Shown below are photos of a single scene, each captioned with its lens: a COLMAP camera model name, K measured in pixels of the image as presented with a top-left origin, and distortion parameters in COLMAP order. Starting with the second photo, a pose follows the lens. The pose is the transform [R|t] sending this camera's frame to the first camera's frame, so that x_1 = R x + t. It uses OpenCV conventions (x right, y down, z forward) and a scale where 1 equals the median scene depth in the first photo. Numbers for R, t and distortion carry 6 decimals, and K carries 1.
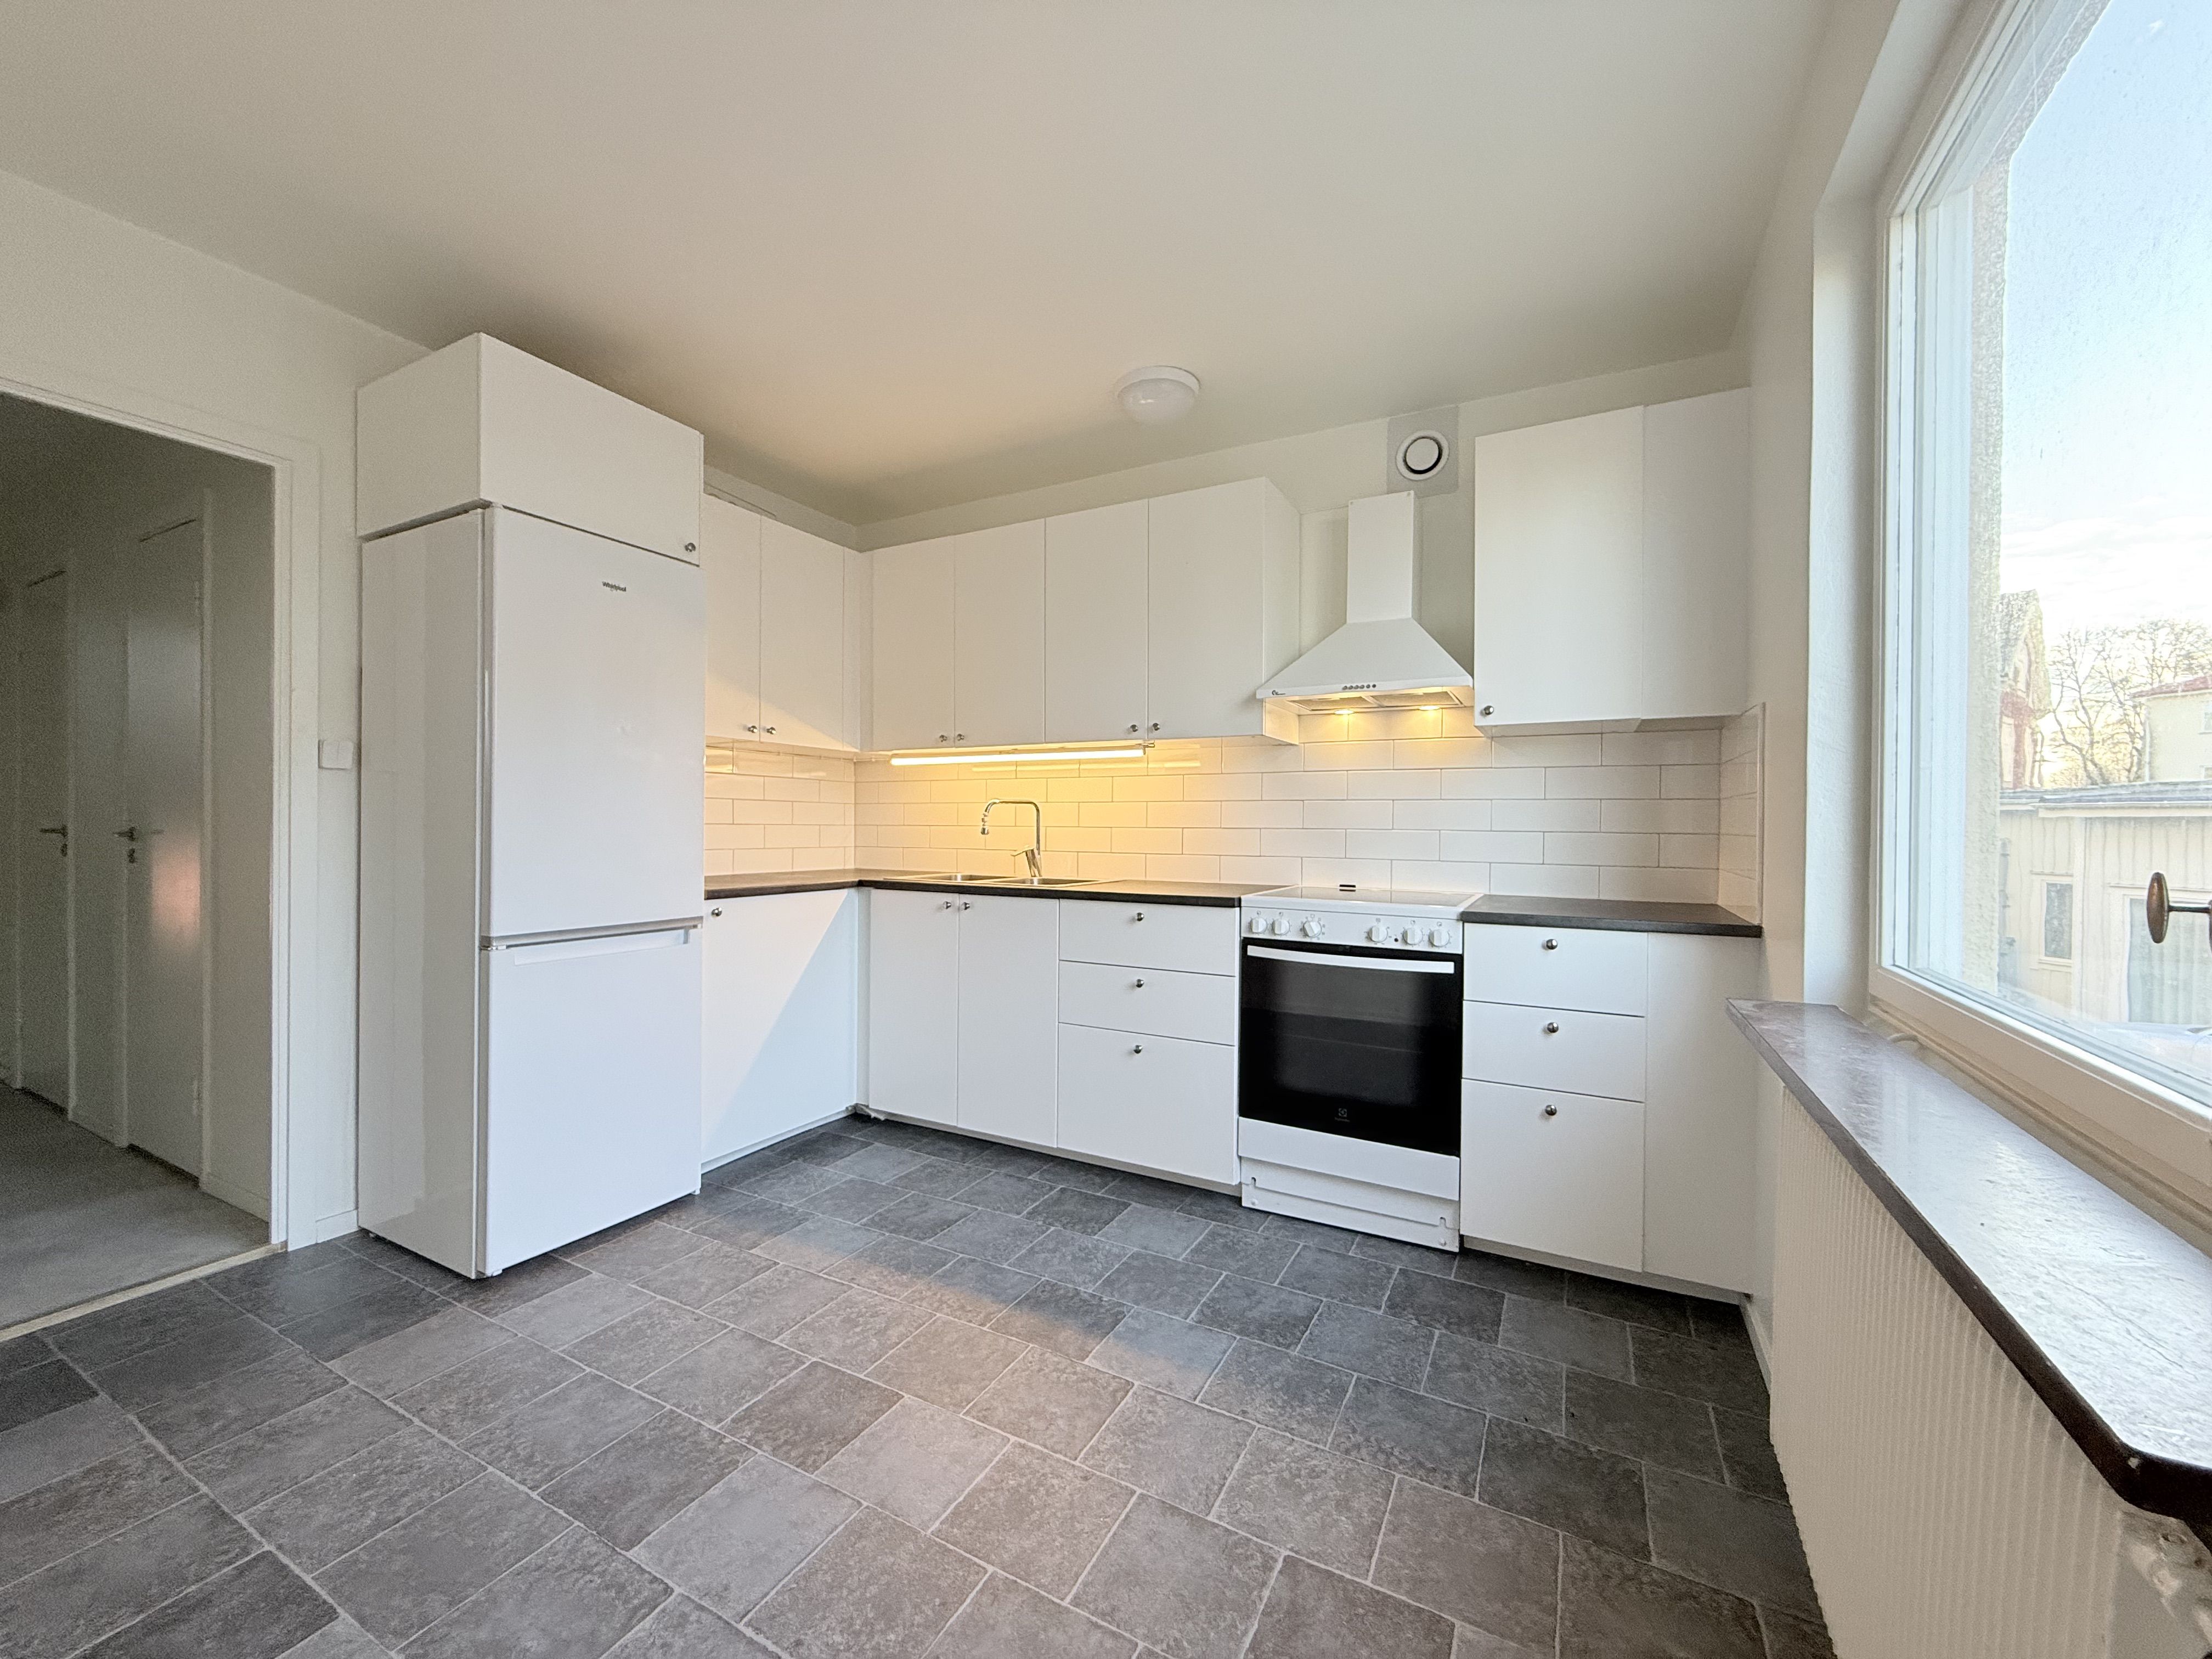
lens RADIAL K [[880.7, 0, 1106.0], [0, 880.7, 829.5], [0, 0, 1]] dist [-0.001354, 0.000208]
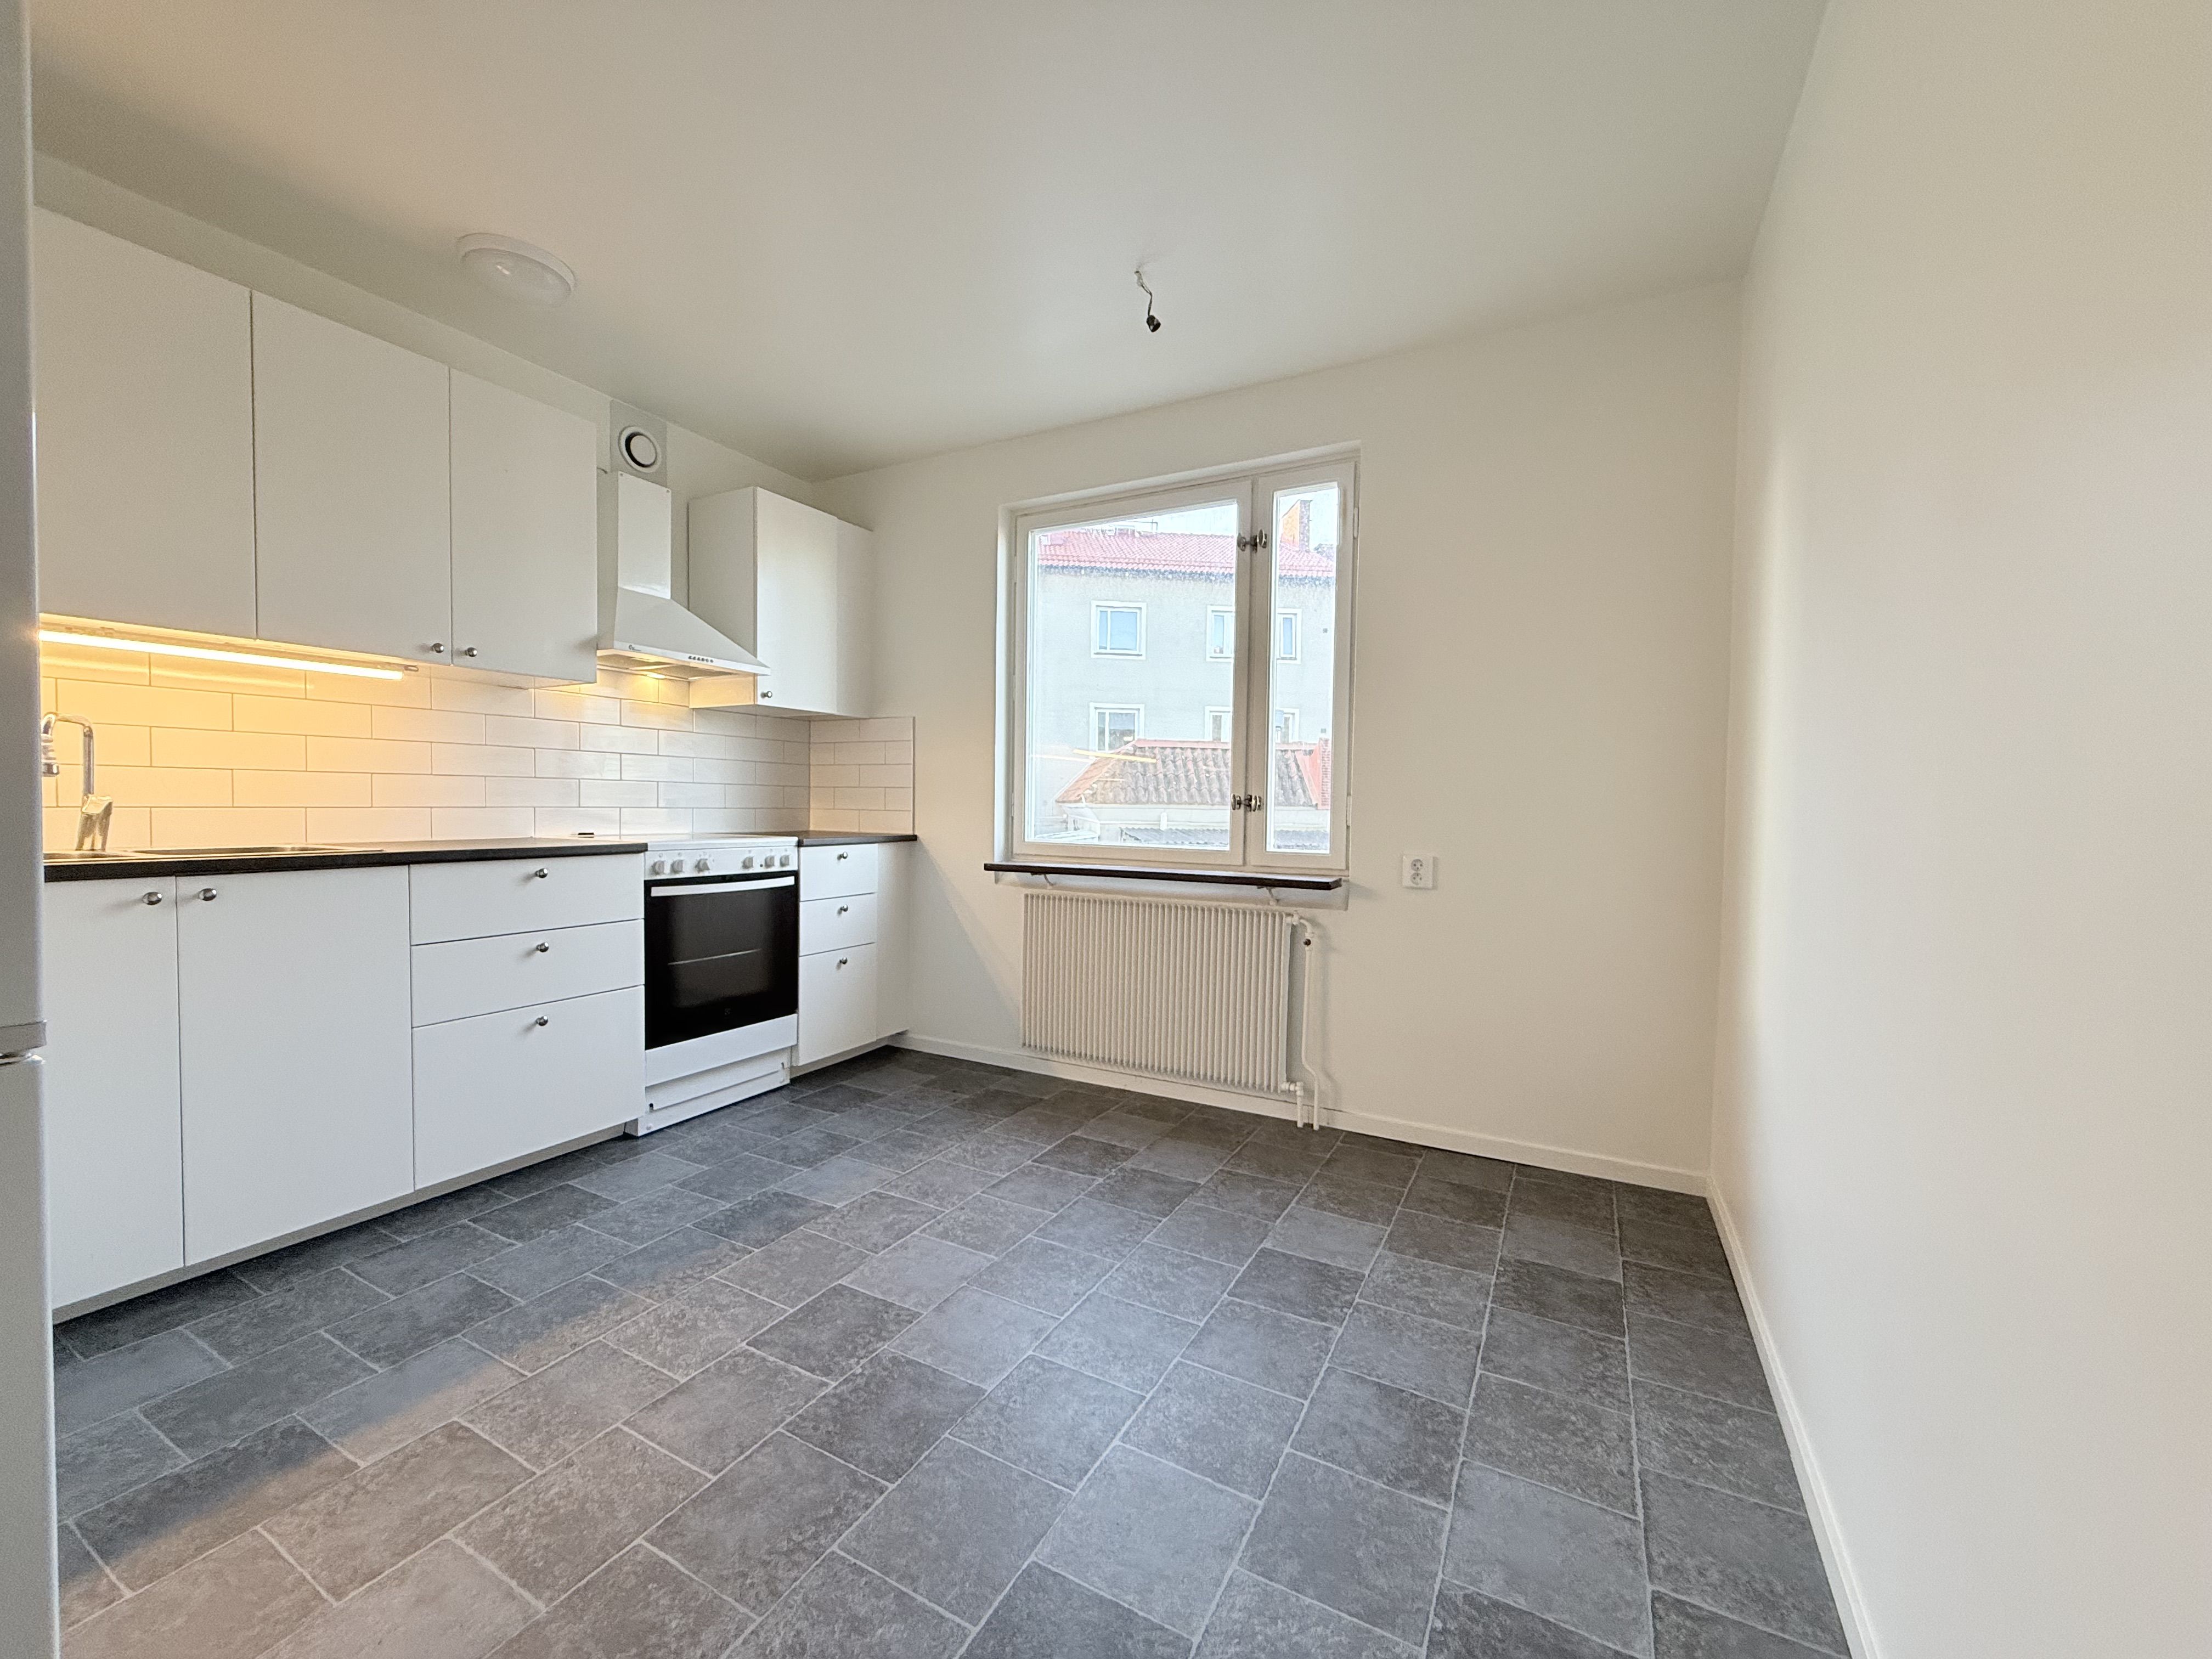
lens RADIAL K [[880.7, 0, 1106.0], [0, 880.7, 829.5], [0, 0, 1]] dist [-0.001354, 0.000208]
pose [[-0.002172, -0.037836, 0.999282, -0.980569], [-0.007920, 0.999253, 0.037818, 0.019014], [-0.999966, -0.007832, -0.002470, 0.496736]]
